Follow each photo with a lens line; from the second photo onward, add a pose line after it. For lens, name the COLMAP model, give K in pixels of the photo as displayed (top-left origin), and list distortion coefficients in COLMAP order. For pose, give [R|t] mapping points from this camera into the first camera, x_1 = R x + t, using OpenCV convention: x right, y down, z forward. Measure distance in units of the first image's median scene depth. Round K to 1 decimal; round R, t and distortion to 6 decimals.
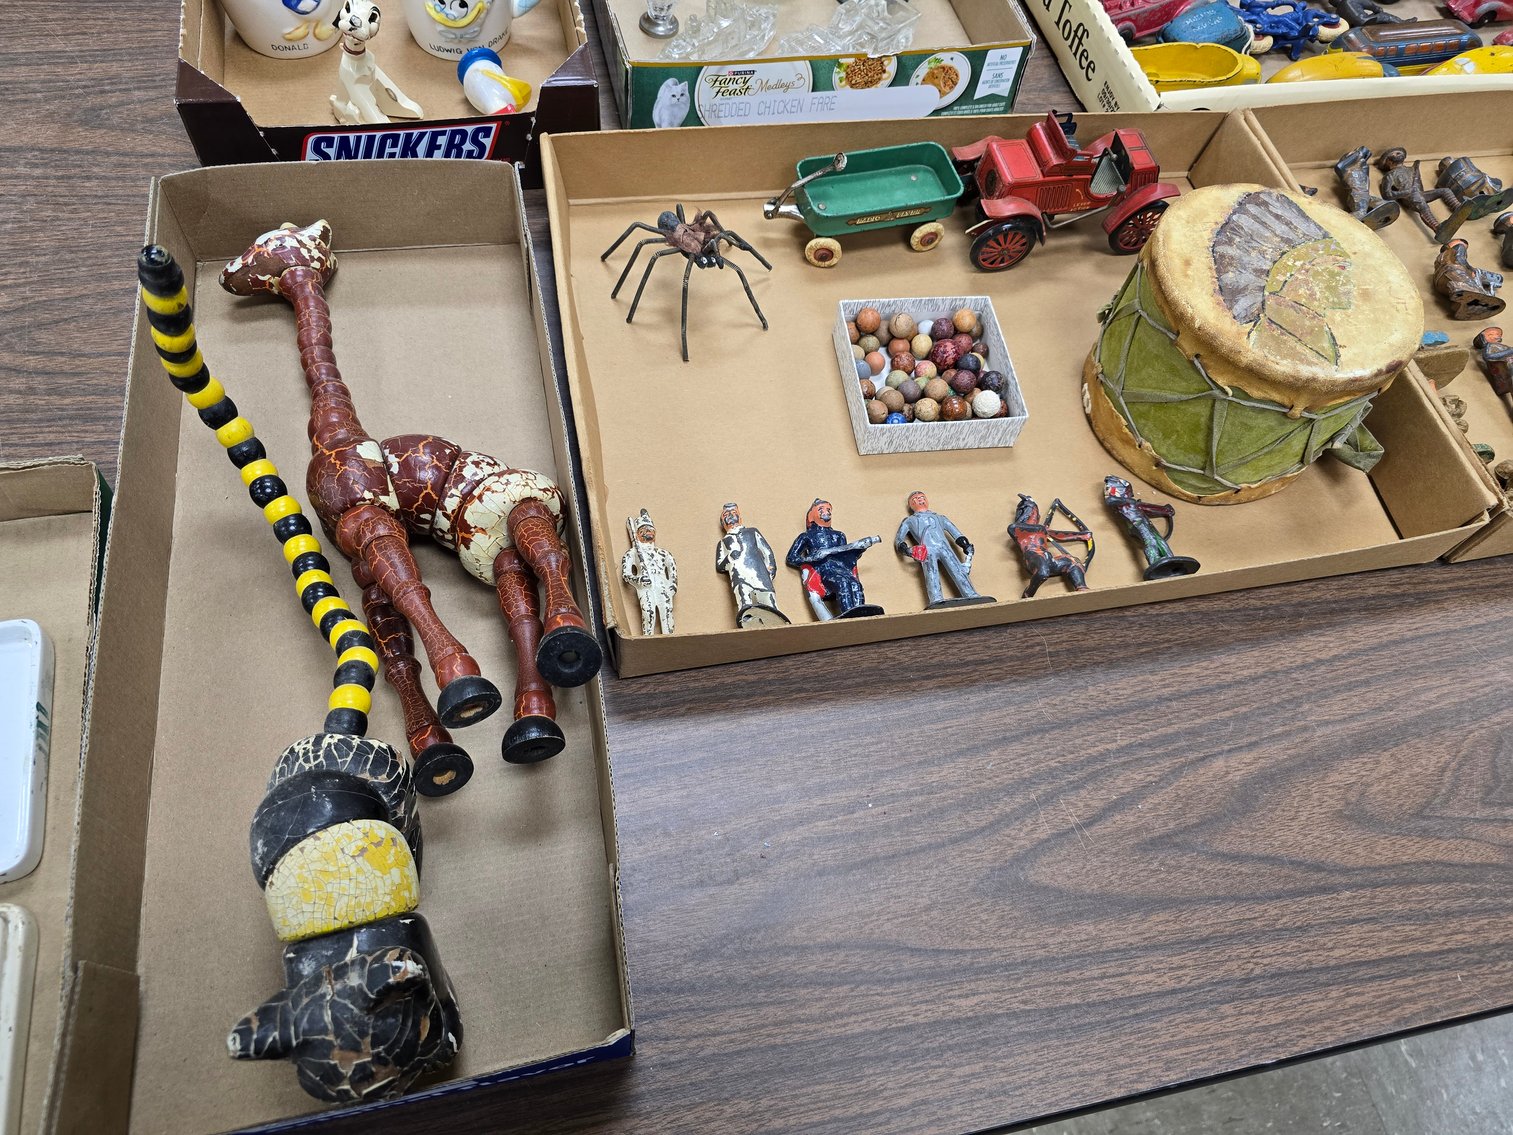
lens RADIAL K [[1029.6, 0, 756.3], [0, 1029.6, 566.9], [0, 0, 1]] dist [0.018827, -0.018588]
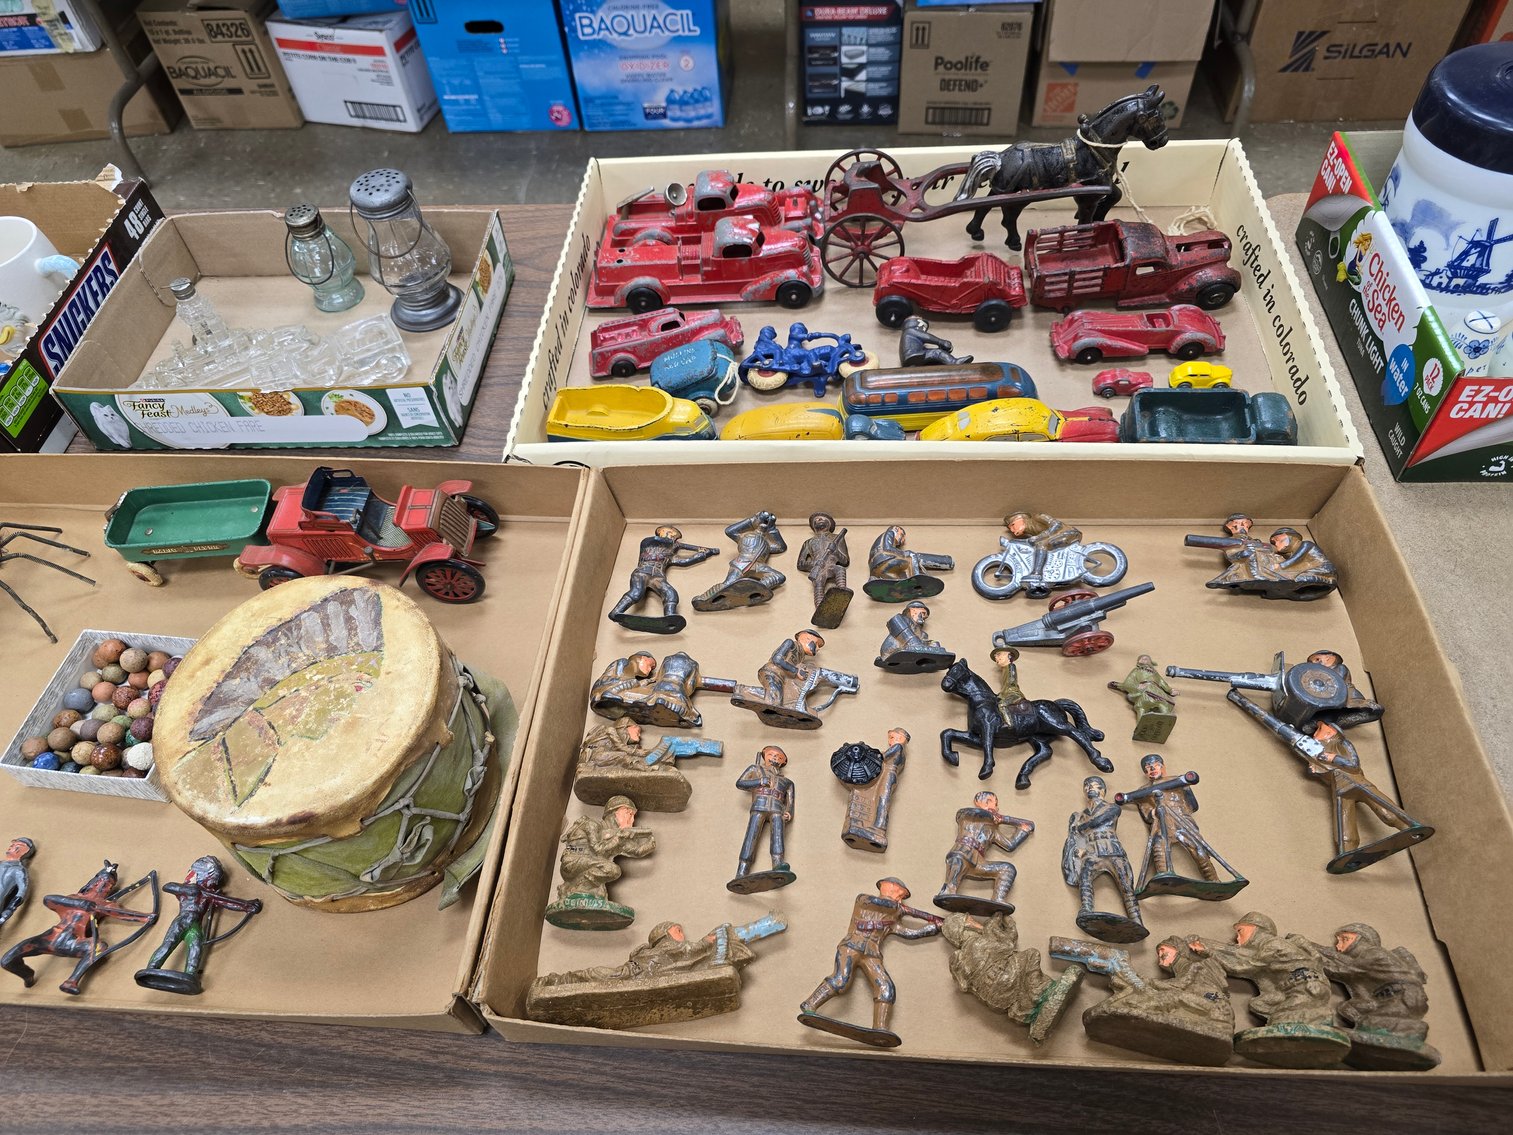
lens RADIAL K [[1029.6, 0, 756.4], [0, 1029.6, 567.8], [0, 0, 1]] dist [0.018827, -0.018588]
pose [[0.948127, 0.114874, -0.296411, 1.142492], [-0.156122, 0.980495, -0.119397, -0.334544], [0.276914, 0.159480, 0.947568, 0.208057]]
